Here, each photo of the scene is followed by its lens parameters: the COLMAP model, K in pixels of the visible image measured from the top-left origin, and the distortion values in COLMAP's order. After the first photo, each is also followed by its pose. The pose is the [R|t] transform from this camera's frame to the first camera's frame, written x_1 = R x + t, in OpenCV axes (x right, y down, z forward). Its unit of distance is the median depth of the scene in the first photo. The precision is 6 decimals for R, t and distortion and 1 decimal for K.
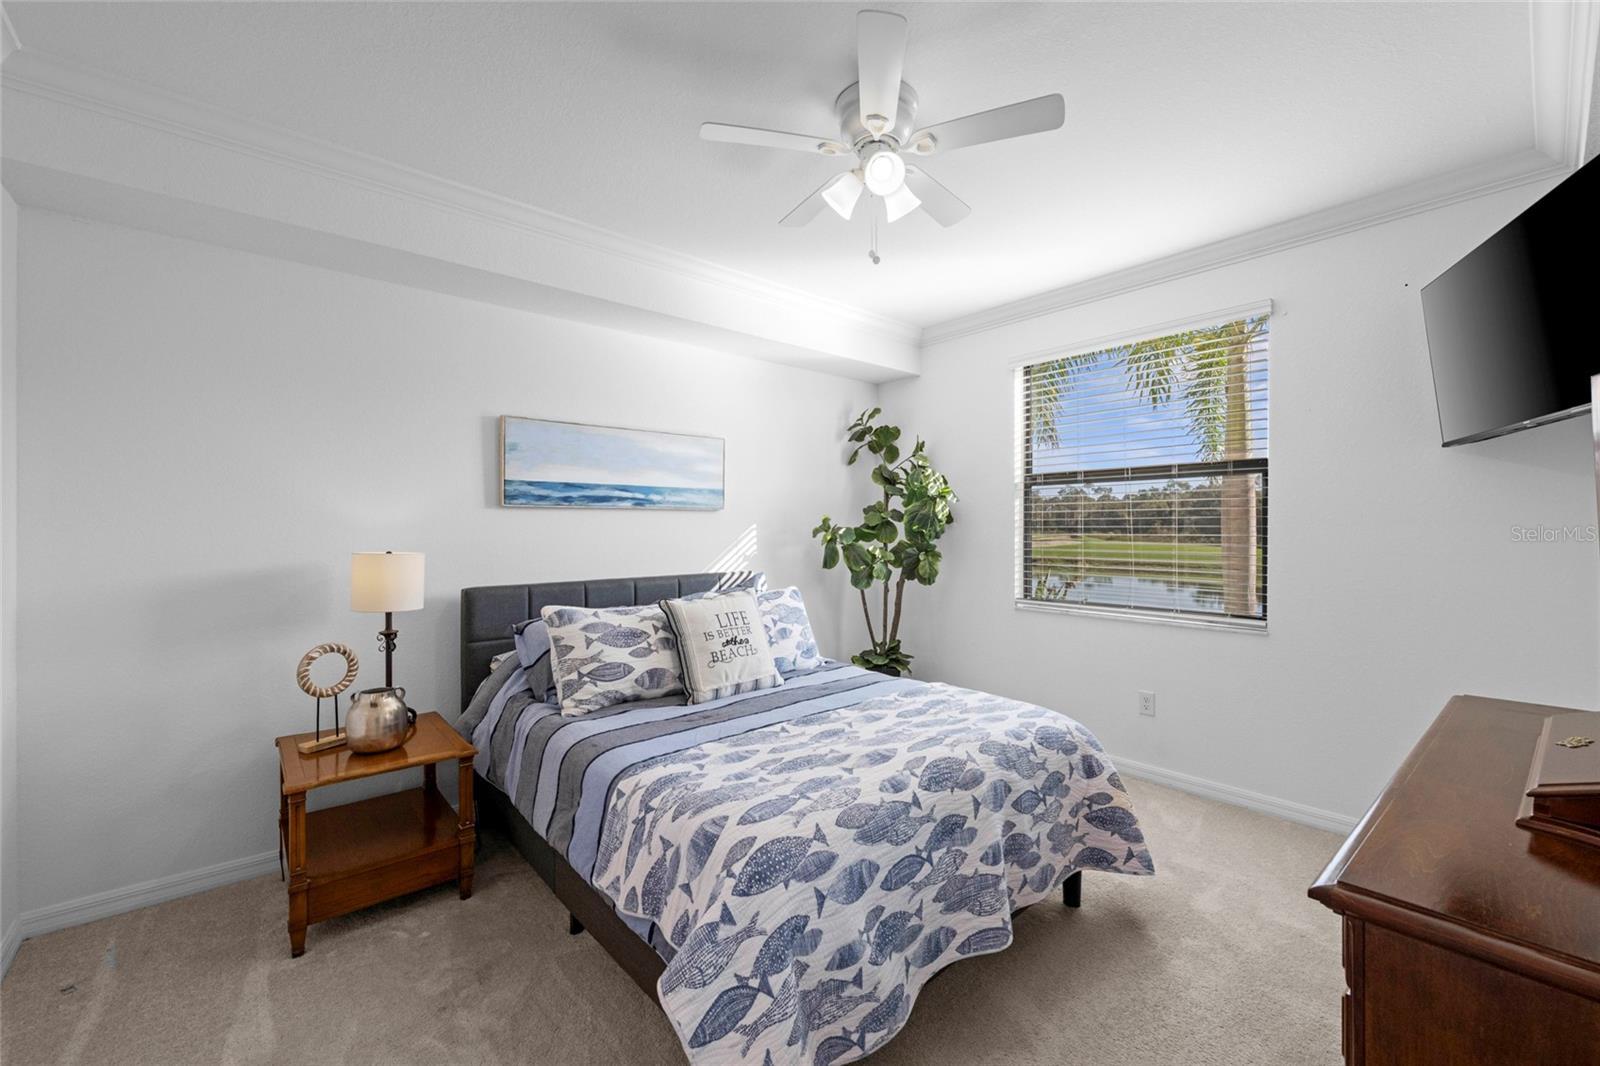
lens RADIAL K [[637.5, 0, 796.0], [0, 637.5, 533.6], [0, 0, 1]] dist [-0.000998, -0.000182]
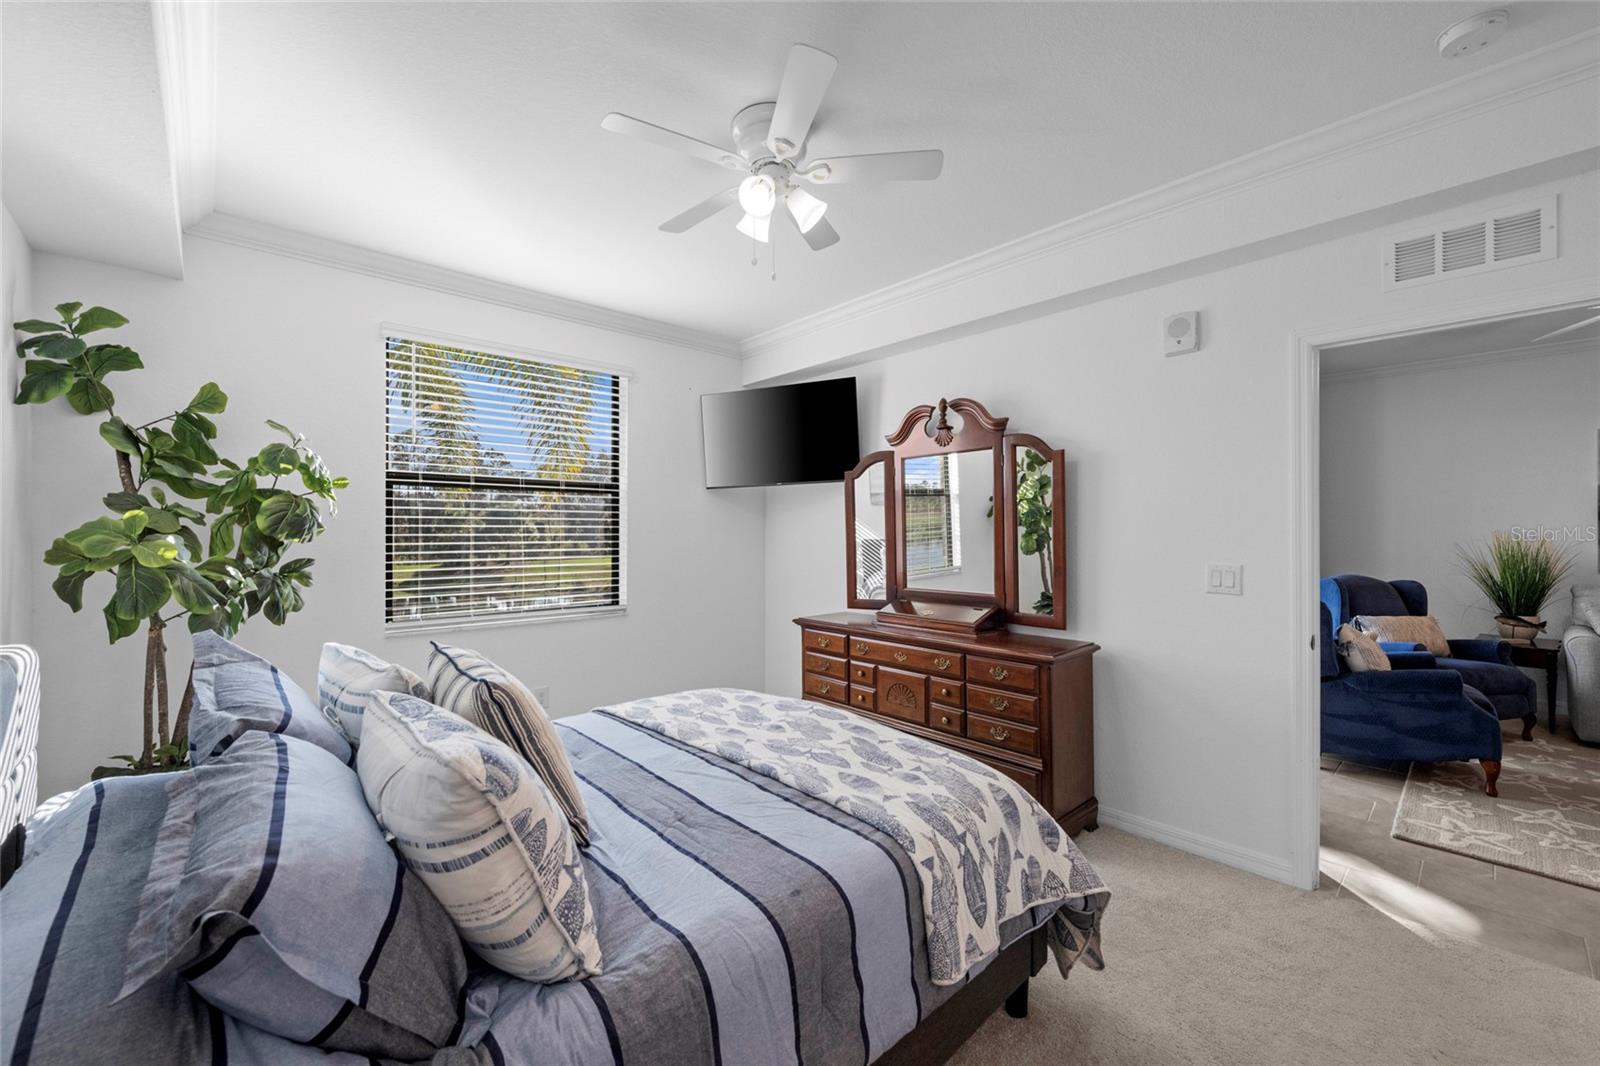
lens RADIAL K [[632.7, 0, 800.2], [0, 632.7, 539.1], [0, 0, 1]] dist [-0.000956, -0.000161]
pose [[-0.034526, -0.004288, 0.999395, -0.592204], [0.011598, 0.999922, 0.004691, -0.004264], [-0.999336, 0.011753, -0.034474, 0.656338]]
